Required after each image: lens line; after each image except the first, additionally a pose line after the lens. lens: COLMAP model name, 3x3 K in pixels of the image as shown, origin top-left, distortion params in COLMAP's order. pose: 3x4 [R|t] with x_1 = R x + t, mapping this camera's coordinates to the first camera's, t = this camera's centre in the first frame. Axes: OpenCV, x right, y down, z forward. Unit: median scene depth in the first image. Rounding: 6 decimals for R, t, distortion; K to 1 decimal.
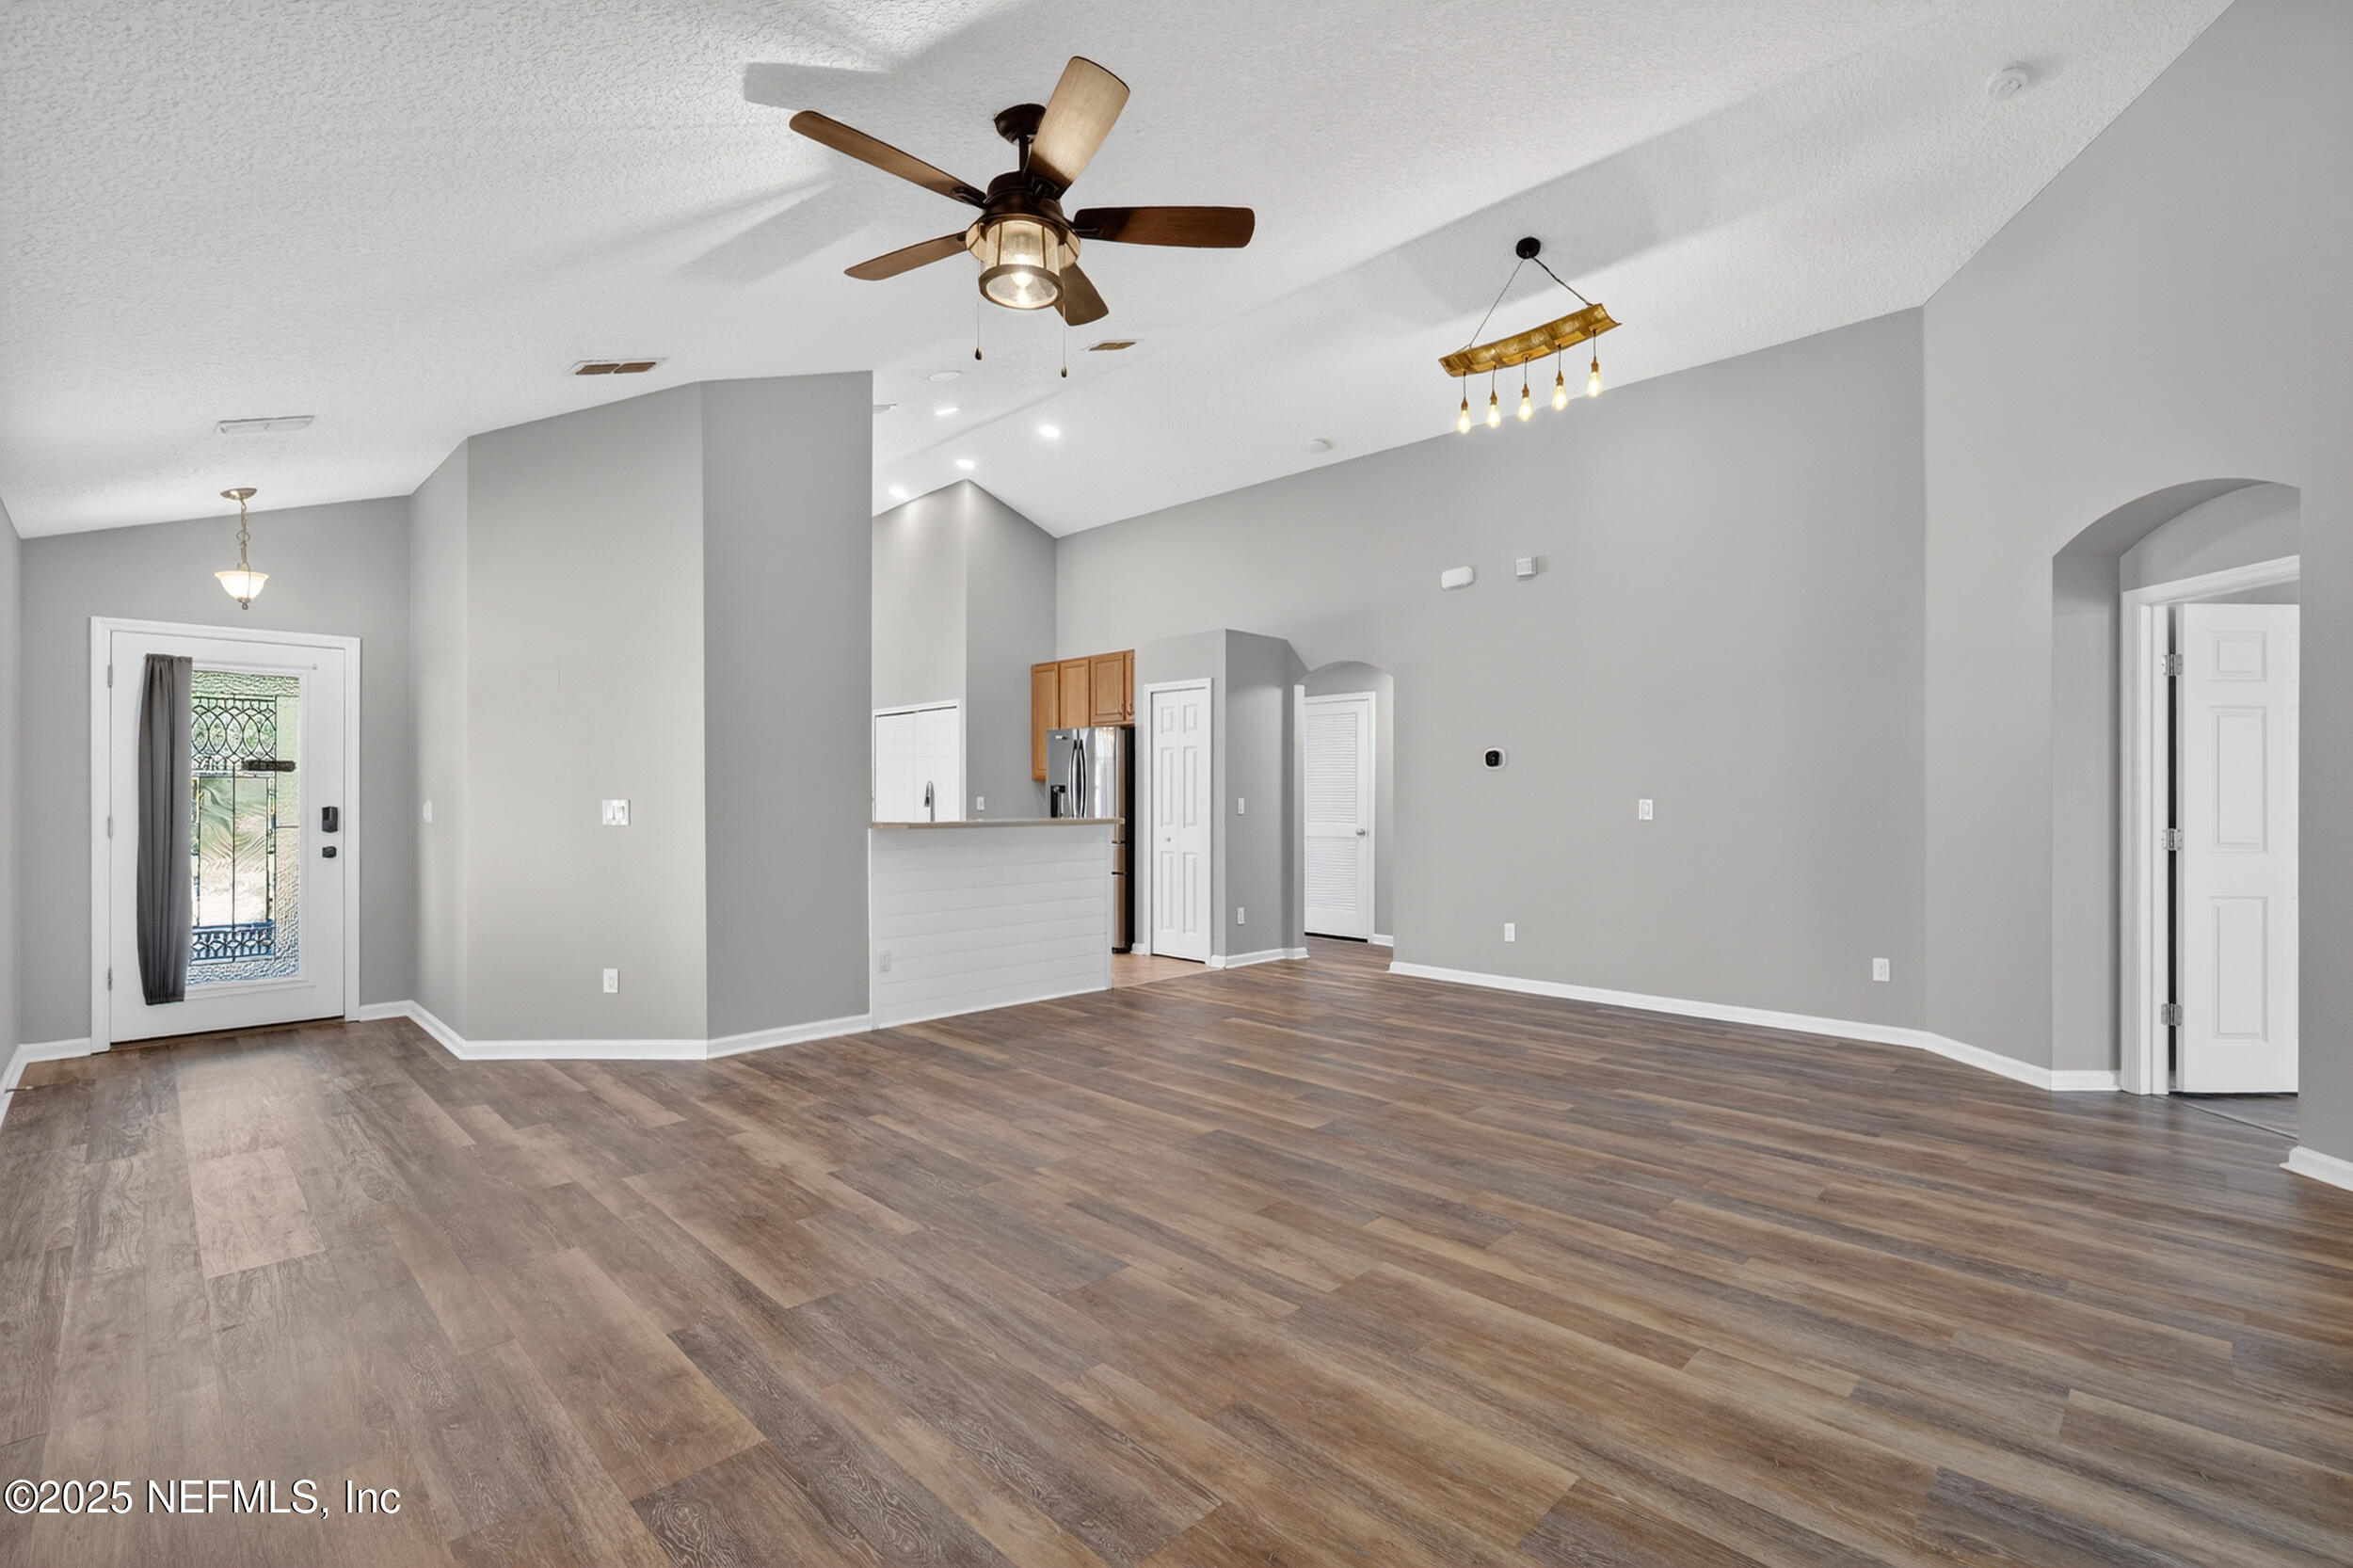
lens RADIAL K [[1036.9, 0, 1165.4], [0, 1036.9, 801.1], [0, 0, 1]] dist [-0.008034, 0.000538]
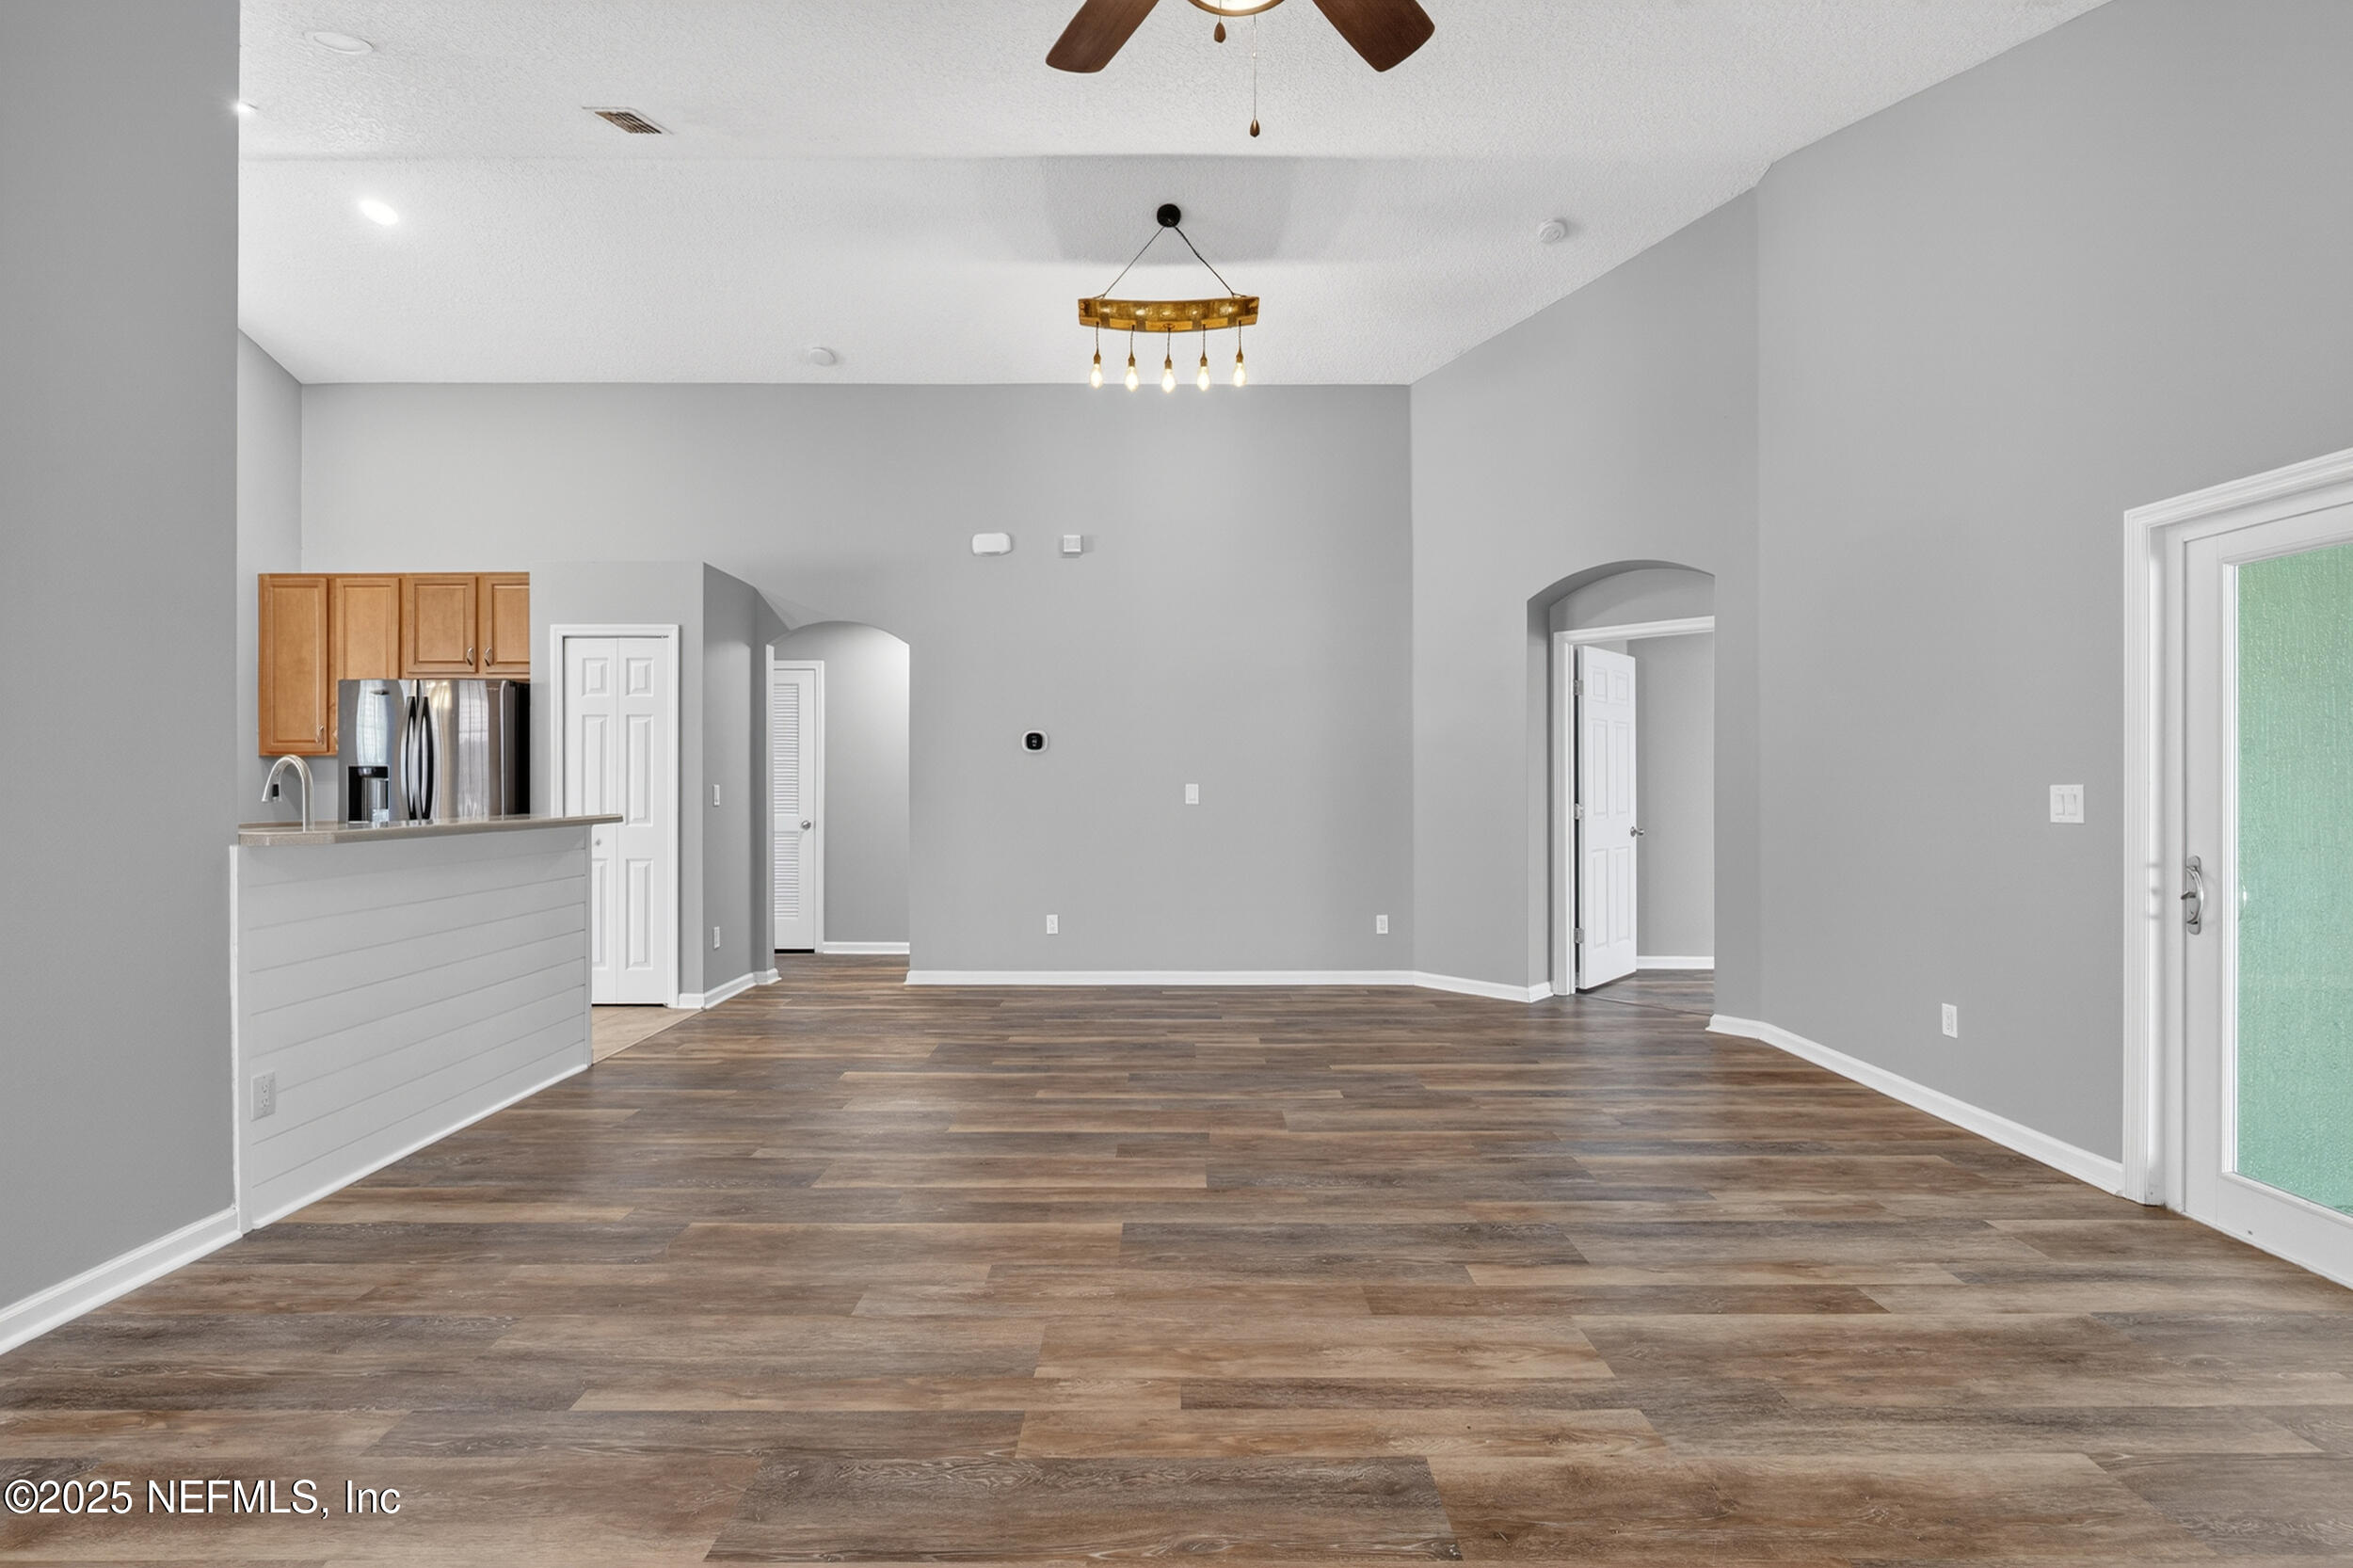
lens RADIAL K [[1024.4, 0, 1167.4], [0, 1024.4, 782.2], [0, 0, 1]] dist [-0.007085, 0.000157]
pose [[0.706981, -0.001340, 0.707231, -0.427685], [0.005112, 0.999982, -0.003216, -0.000908], [-0.707214, 0.005889, 0.706975, 0.426233]]
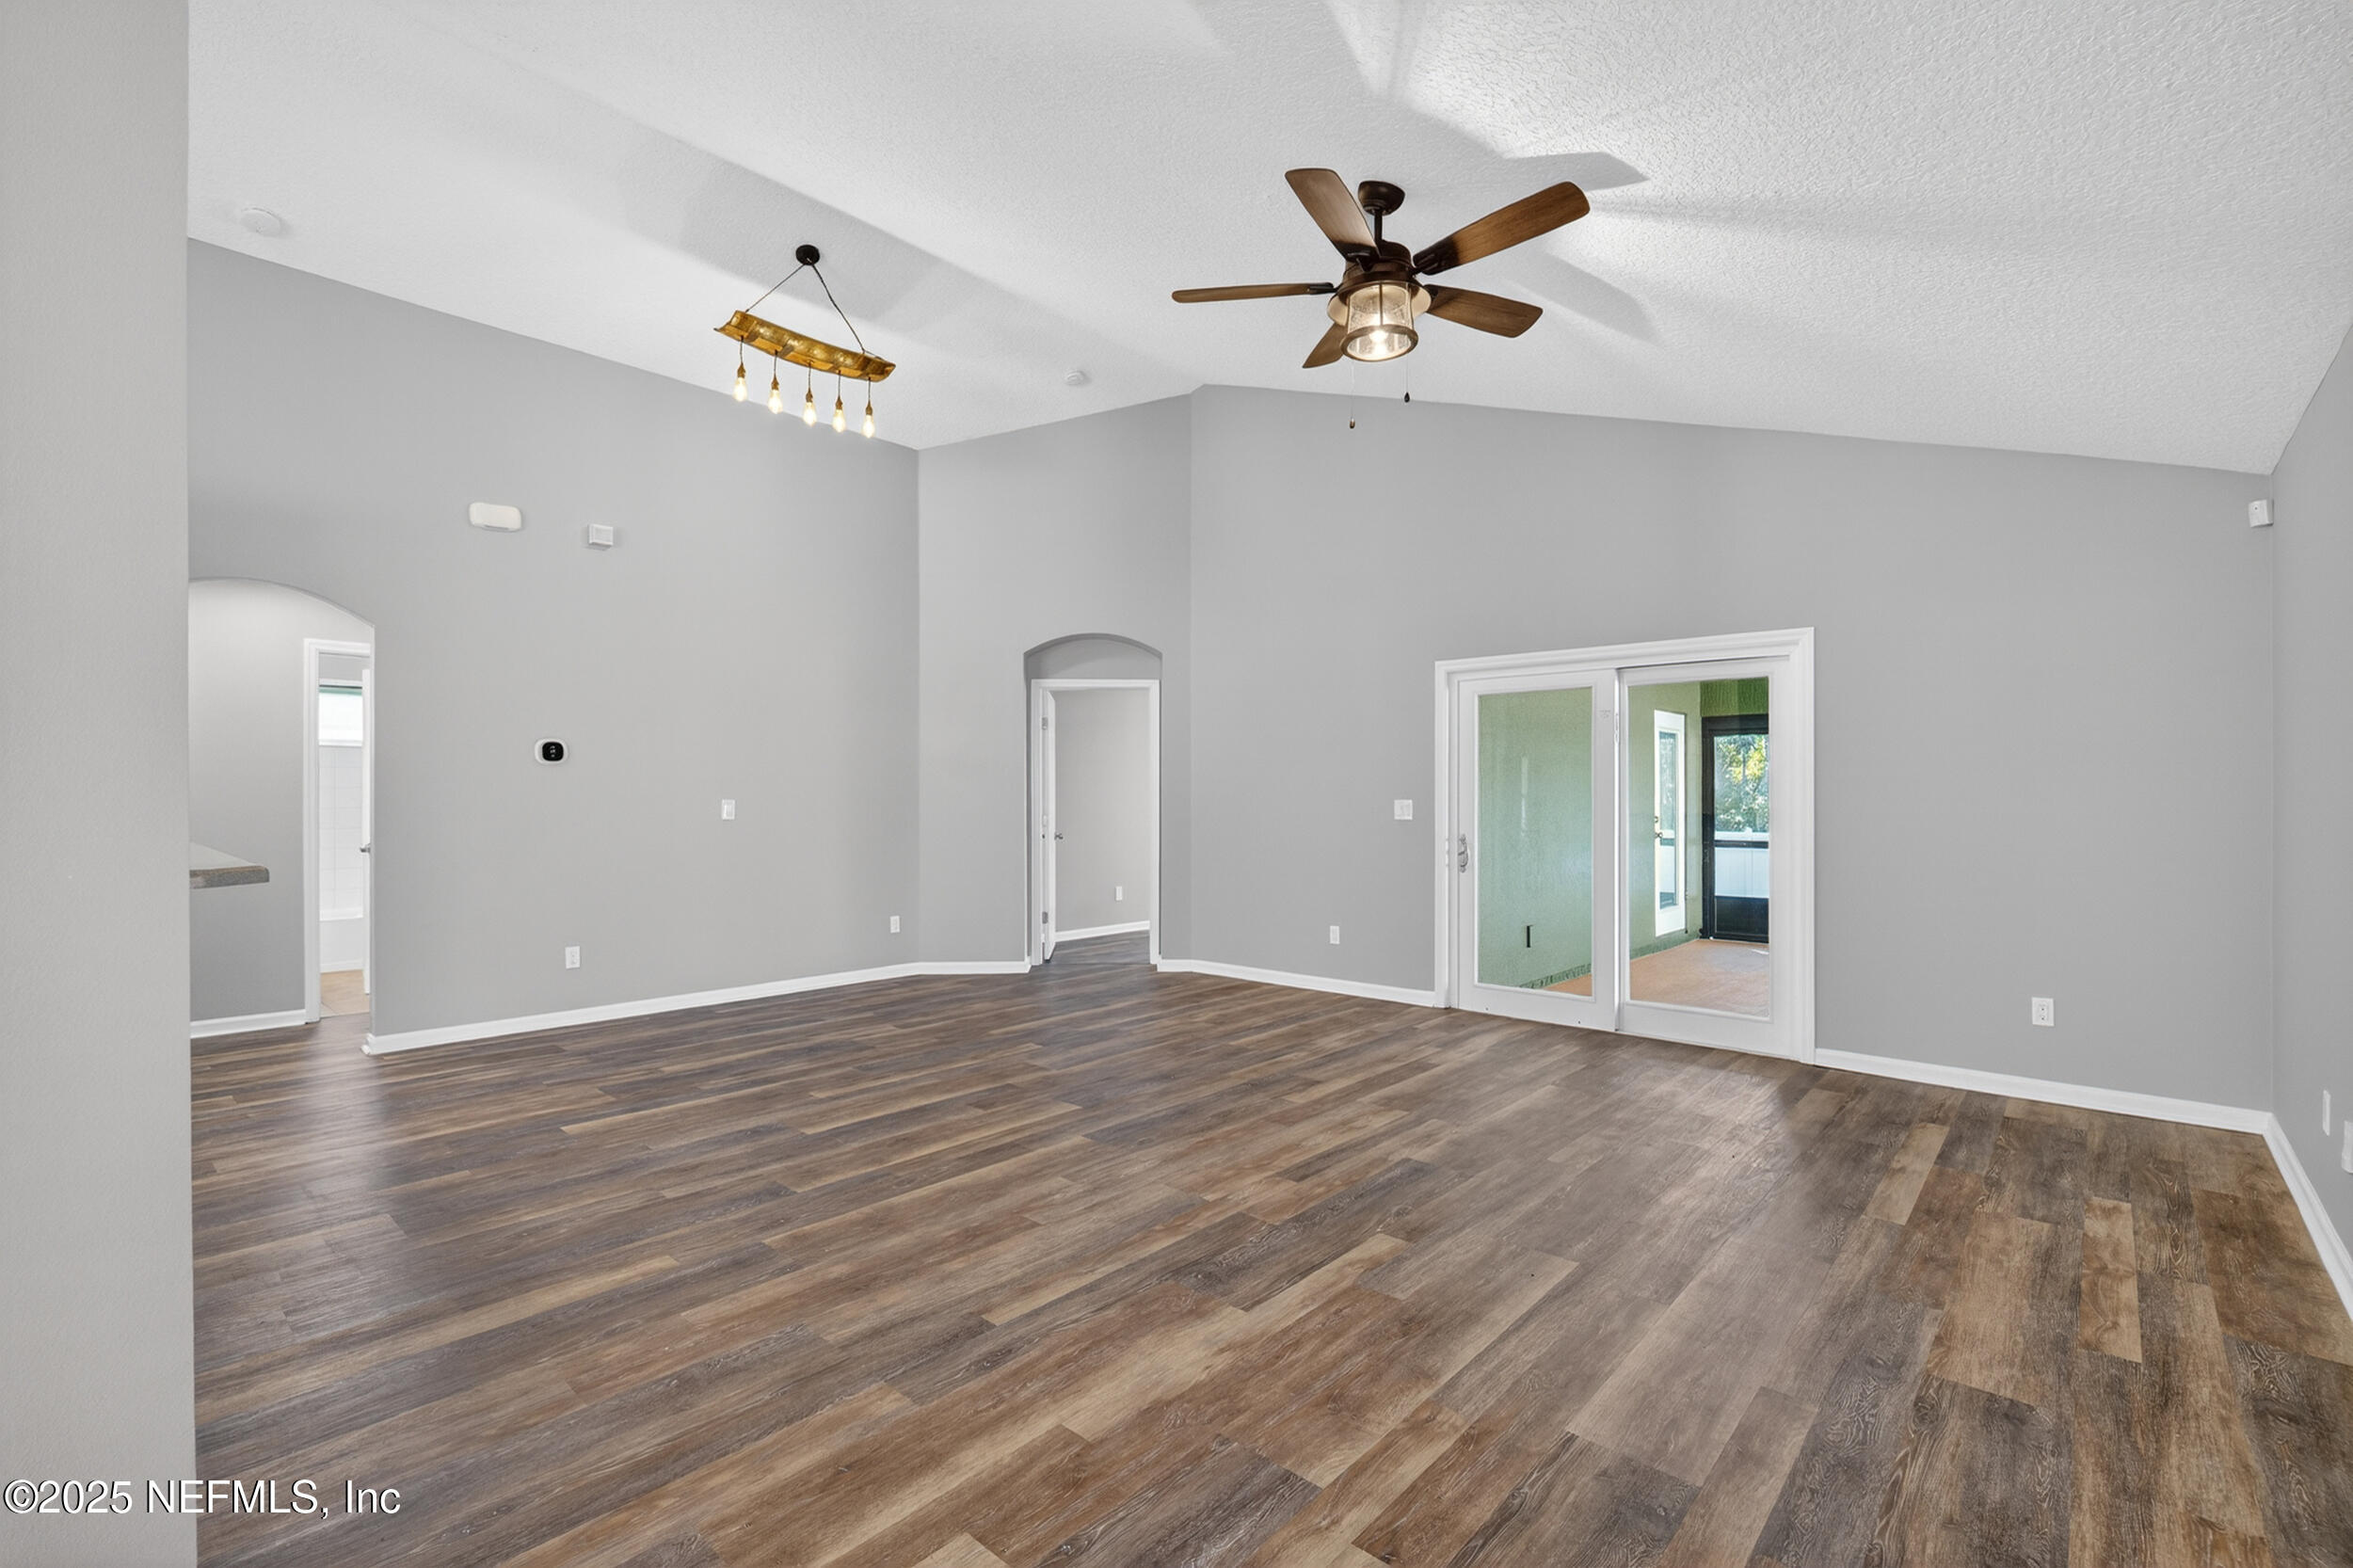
lens RADIAL K [[1036.9, 0, 1165.4], [0, 1036.9, 801.1], [0, 0, 1]] dist [-0.008034, 0.000538]
pose [[-0.044824, -0.005483, 0.998980, -0.884449], [0.005245, 0.999970, 0.005724, -0.006200], [-0.998981, 0.005496, -0.044794, 0.911064]]
